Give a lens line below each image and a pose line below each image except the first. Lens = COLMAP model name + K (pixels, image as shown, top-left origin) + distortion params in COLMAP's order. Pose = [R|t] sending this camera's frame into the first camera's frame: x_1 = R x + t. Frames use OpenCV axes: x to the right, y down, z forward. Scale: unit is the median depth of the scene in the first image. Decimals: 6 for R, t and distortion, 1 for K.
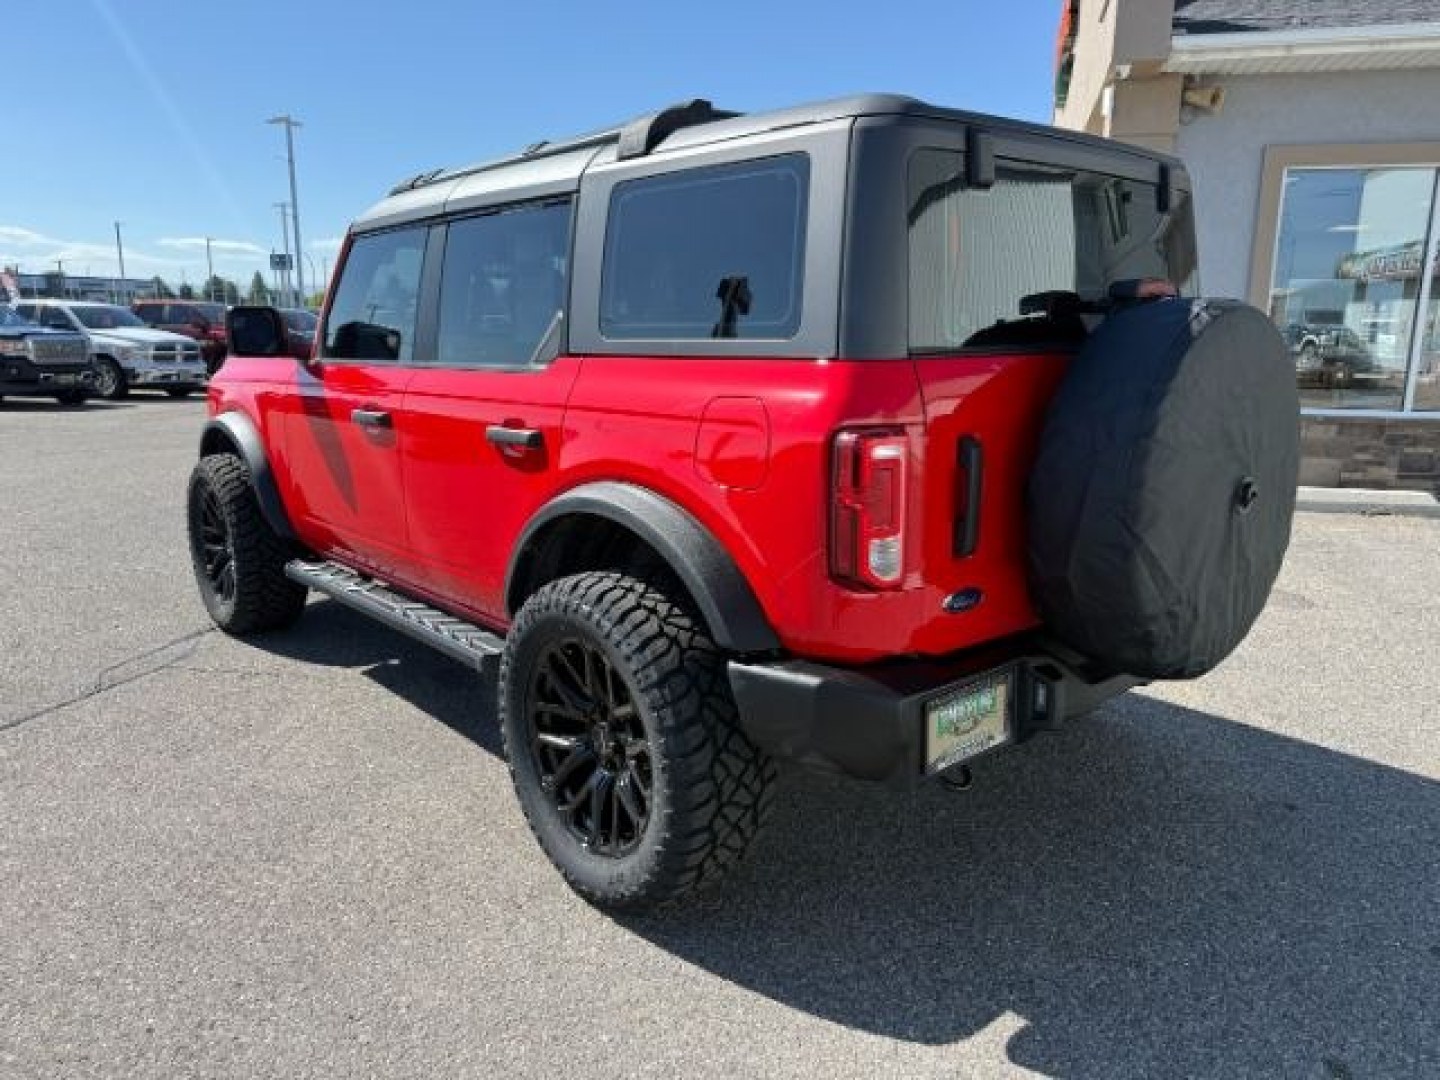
lens RADIAL K [[1045.5, 0, 720.0], [0, 1045.5, 540.0], [0, 0, 1]] dist [-0.000128, -0.003671]
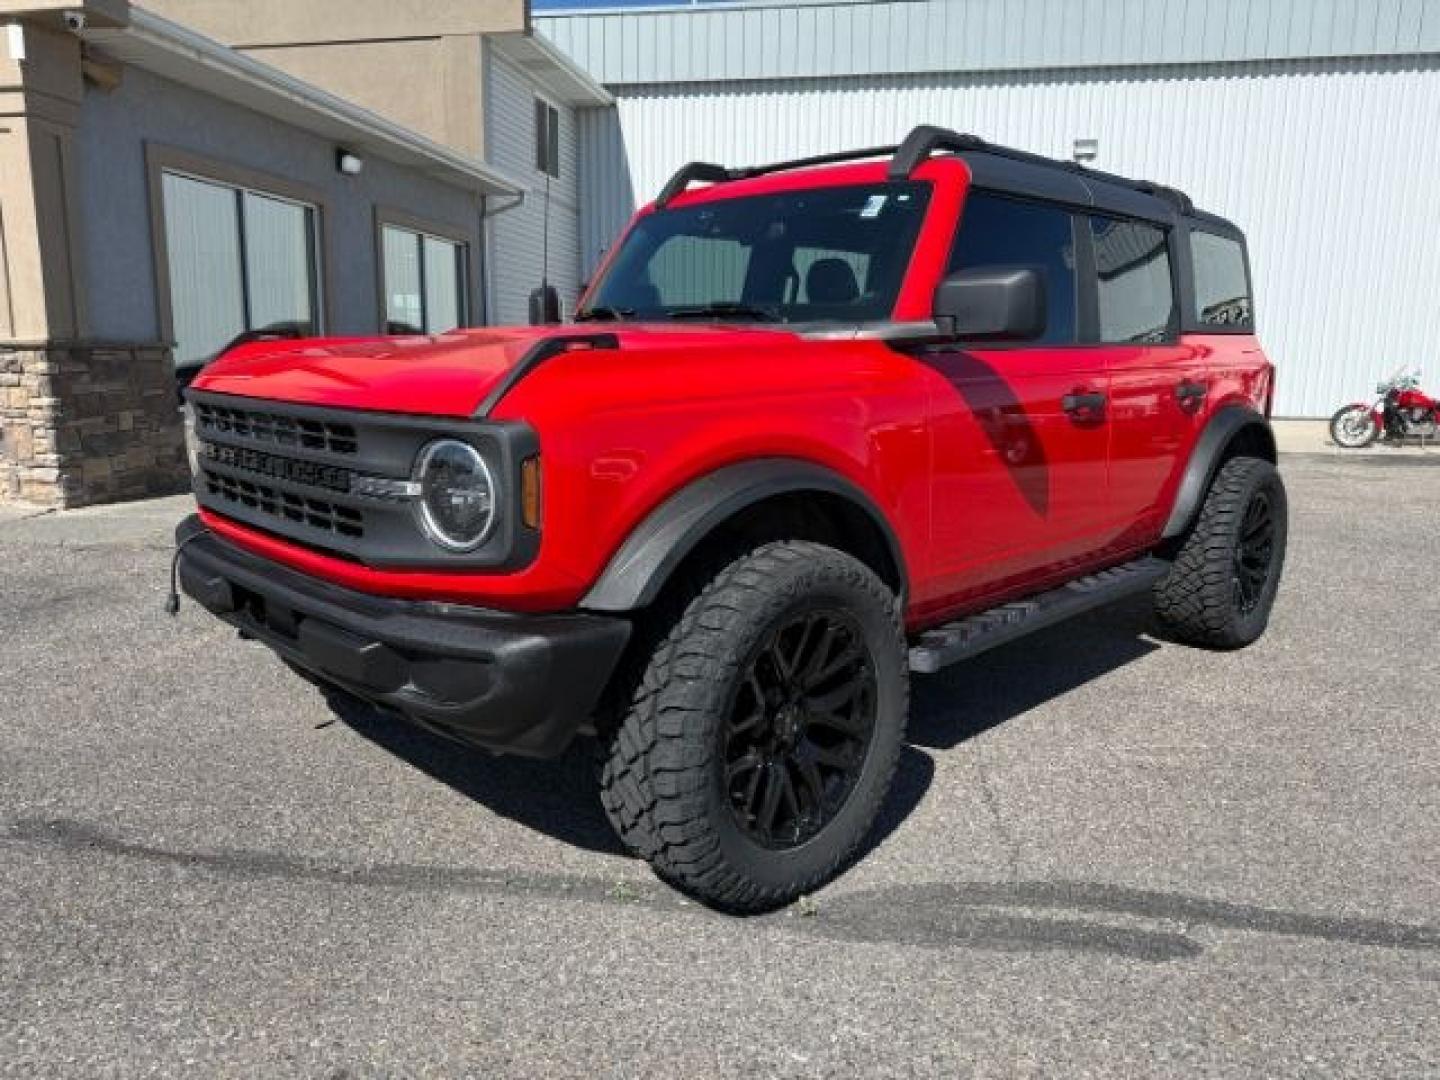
lens RADIAL K [[1045.5, 0, 720.0], [0, 1045.5, 540.0], [0, 0, 1]] dist [-0.000128, -0.003671]
pose [[-0.069976, -0.178763, 0.981401, -1.679887], [0.199131, 0.961508, 0.189338, -0.310791], [-0.977471, 0.208677, -0.031685, 1.850573]]
